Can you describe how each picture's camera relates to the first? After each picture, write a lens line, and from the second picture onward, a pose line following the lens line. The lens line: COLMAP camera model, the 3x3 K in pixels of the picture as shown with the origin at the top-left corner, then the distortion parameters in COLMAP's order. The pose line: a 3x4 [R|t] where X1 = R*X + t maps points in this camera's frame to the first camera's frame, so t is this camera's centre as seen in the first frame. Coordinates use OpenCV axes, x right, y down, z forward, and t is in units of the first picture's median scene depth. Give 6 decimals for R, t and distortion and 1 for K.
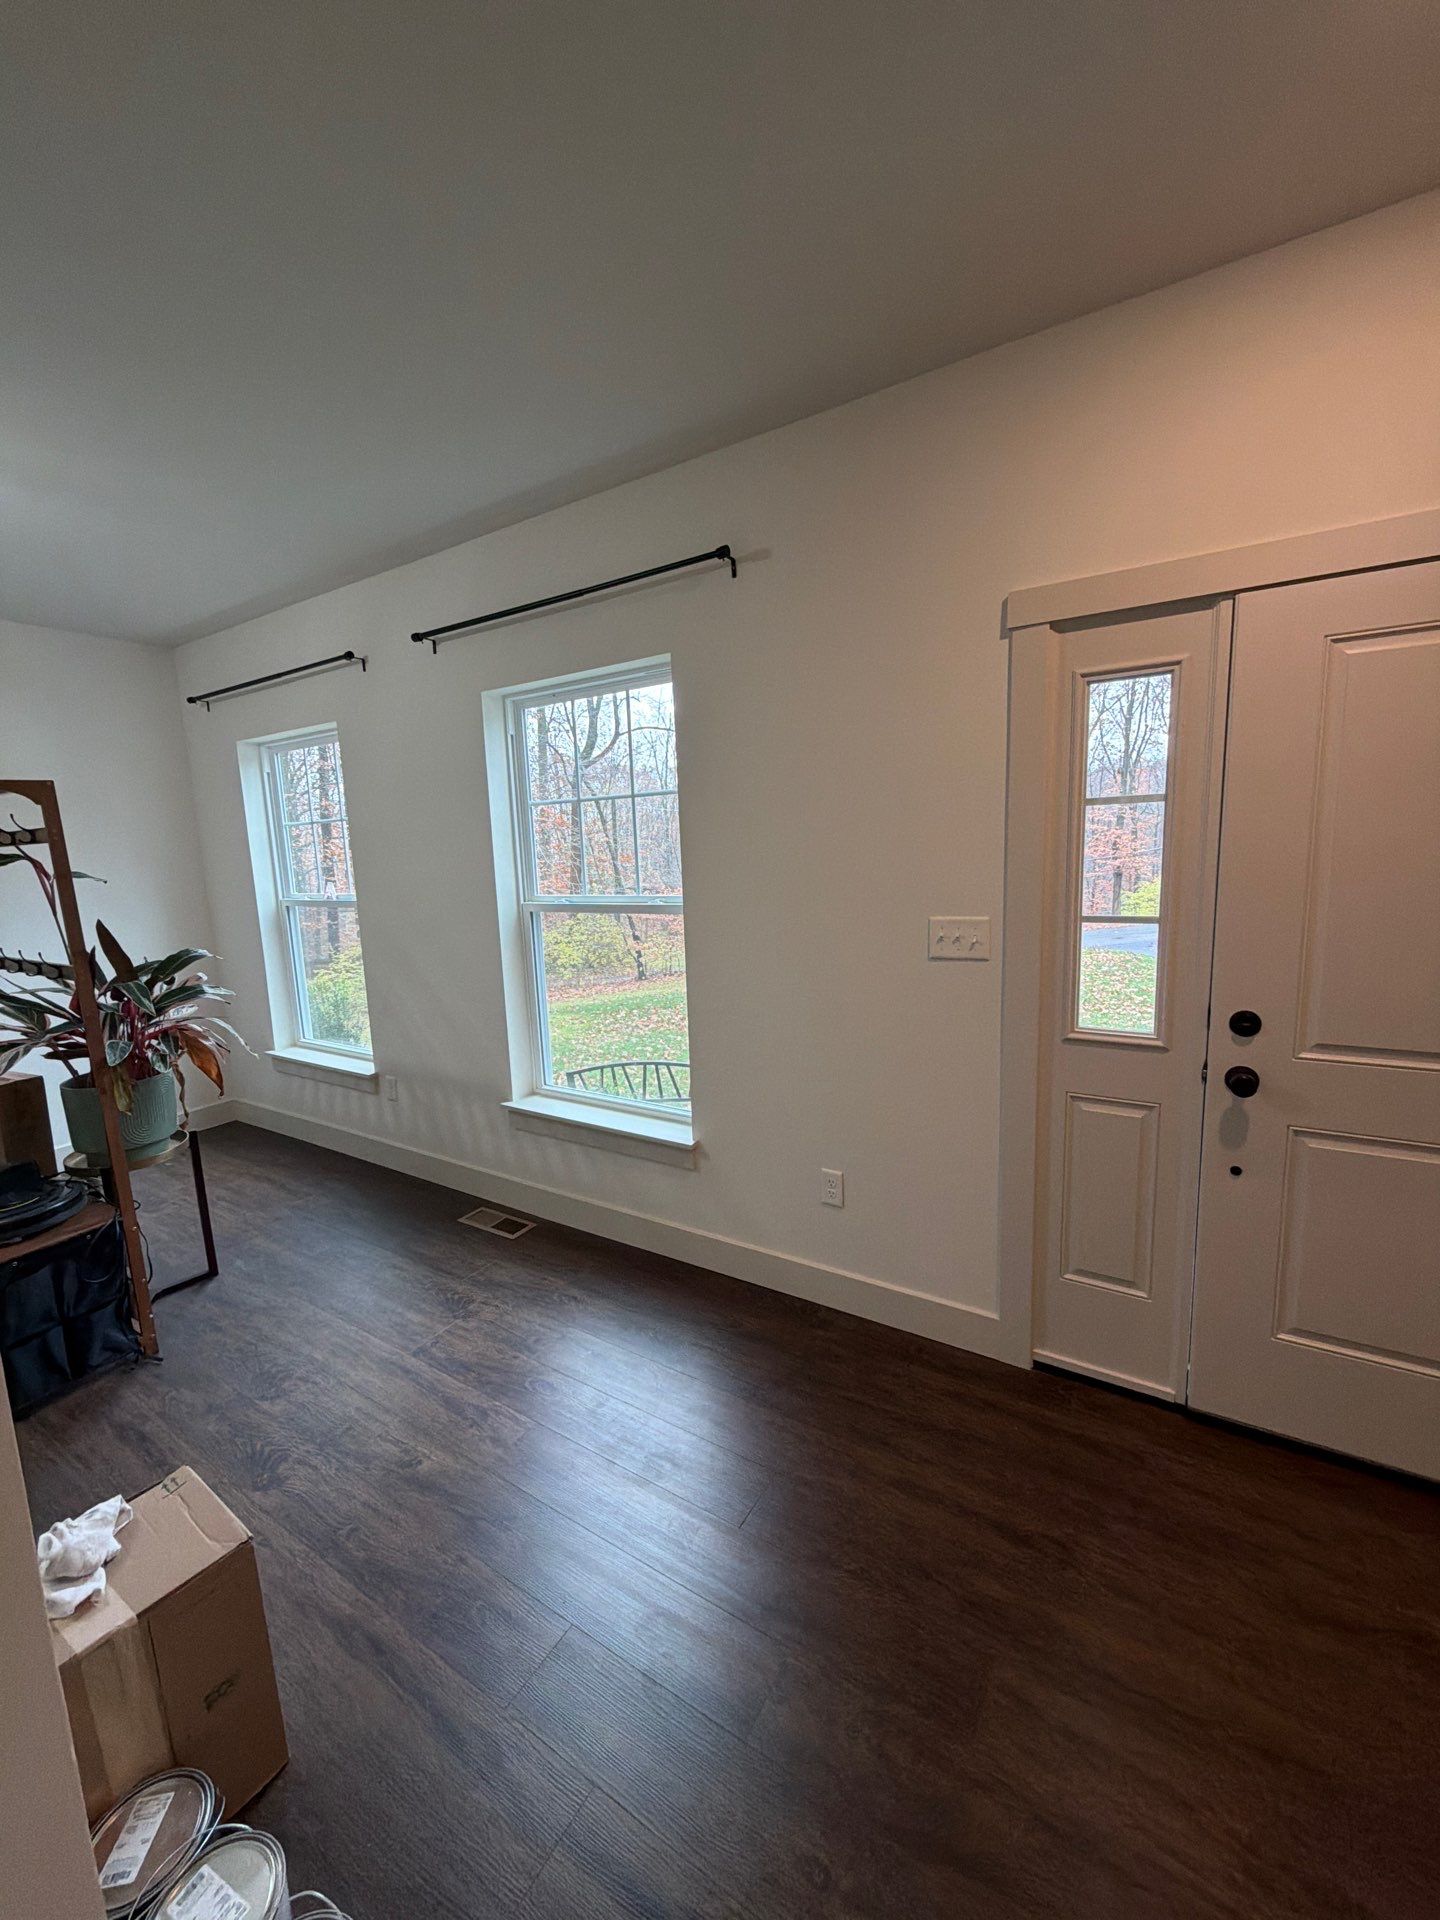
lens RADIAL K [[762.9, 0, 723.7], [0, 762.9, 961.1], [0, 0, 1]] dist [0.001436, 0.000118]
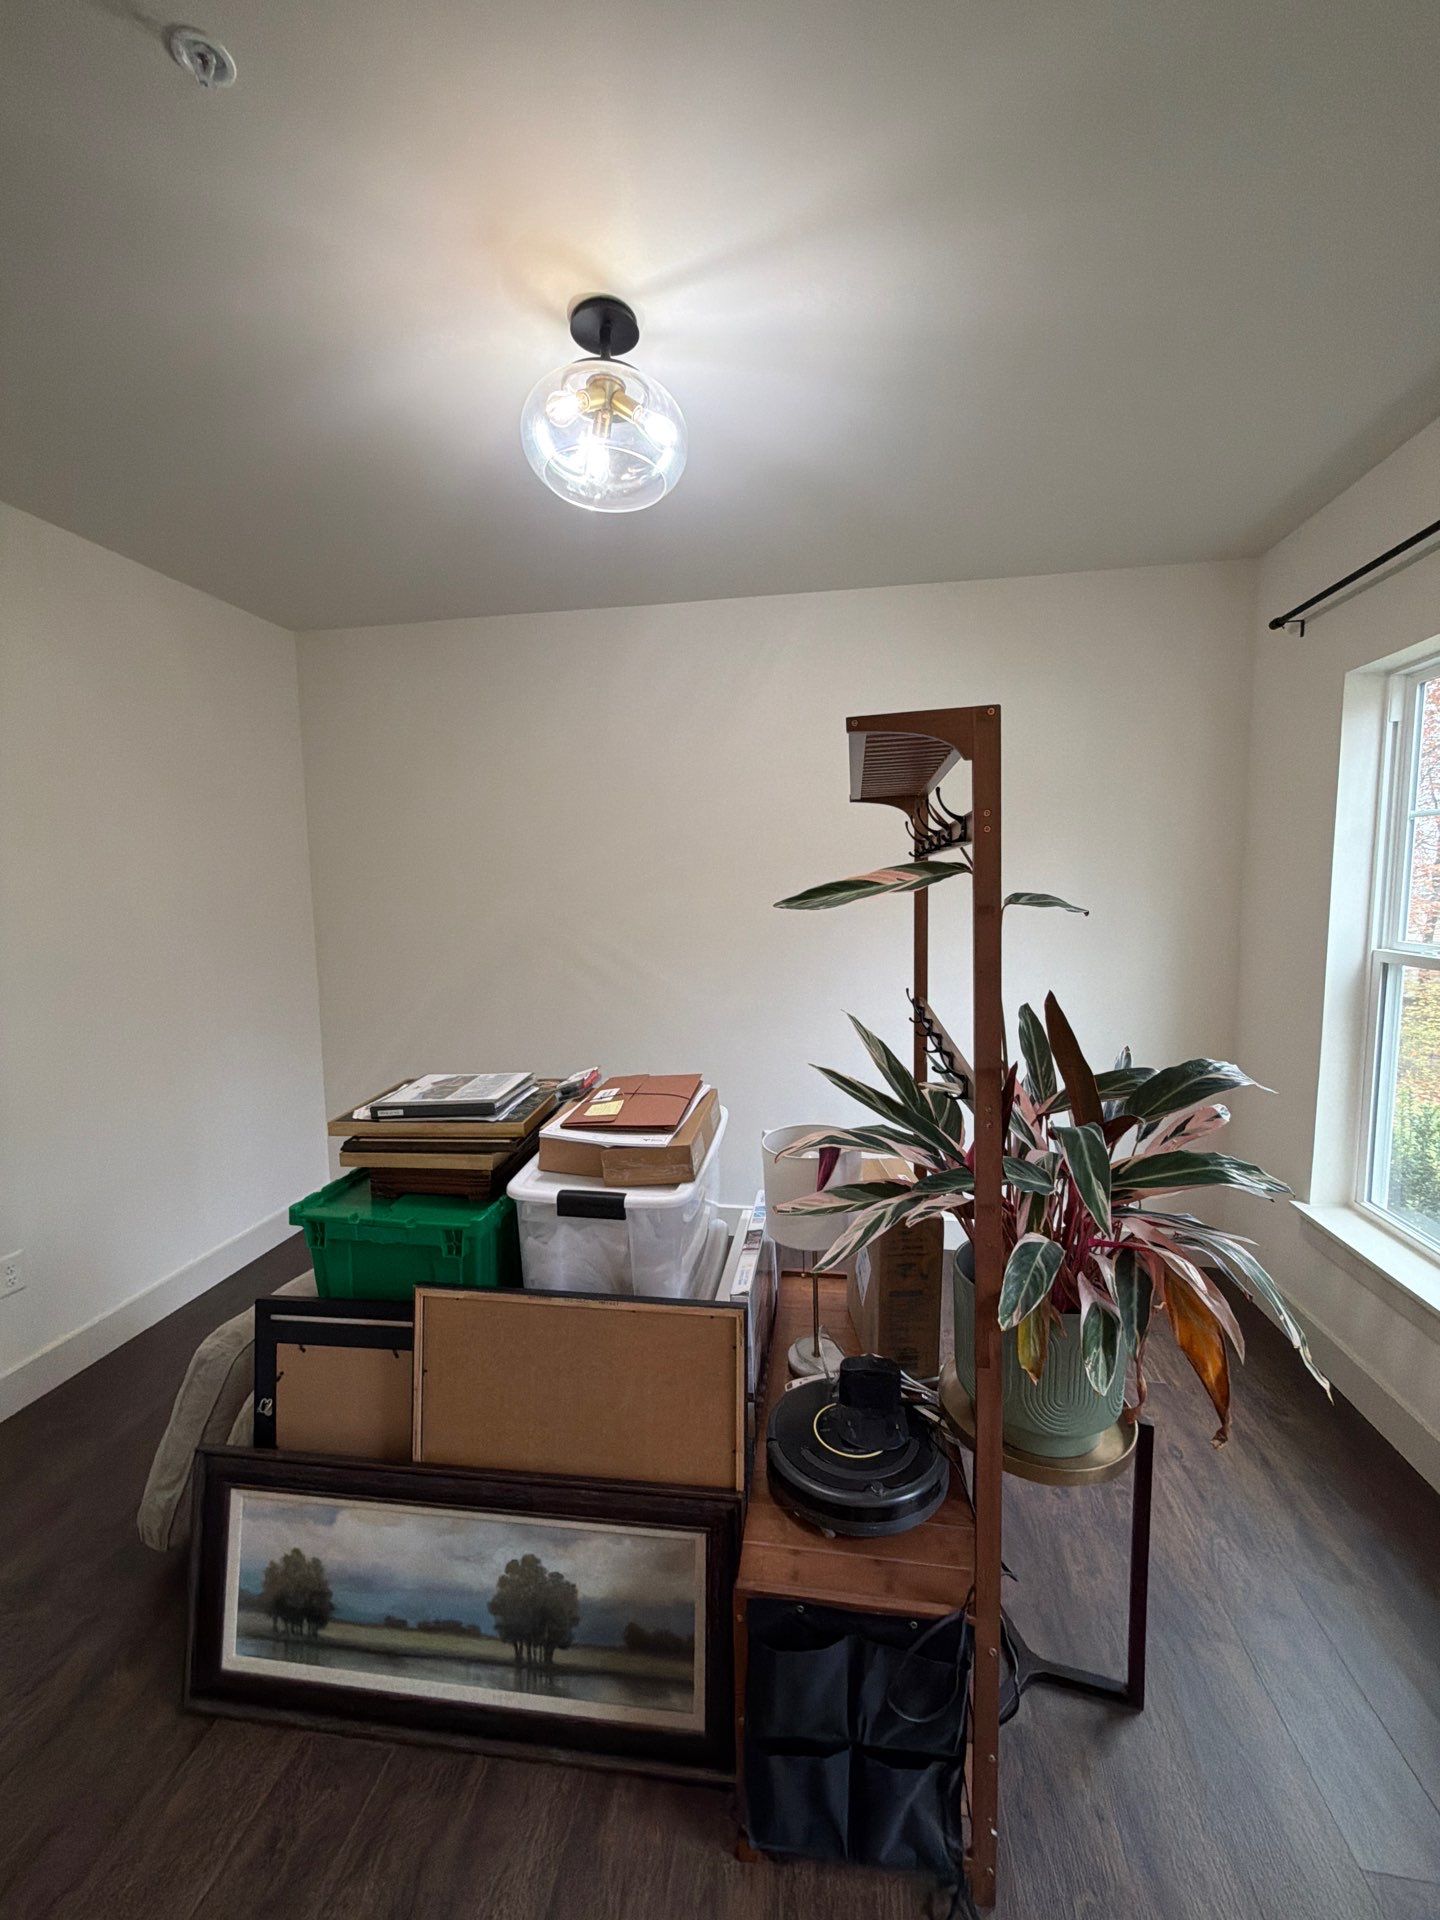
lens RADIAL K [[762.9, 0, 718.6], [0, 762.9, 955.8], [0, 0, 1]] dist [0.001436, 0.000118]
pose [[0.386625, 0.122991, -0.913999, -0.381790], [-0.140362, 0.987369, 0.073490, -0.073957], [0.911493, 0.099878, 0.399005, 0.511061]]
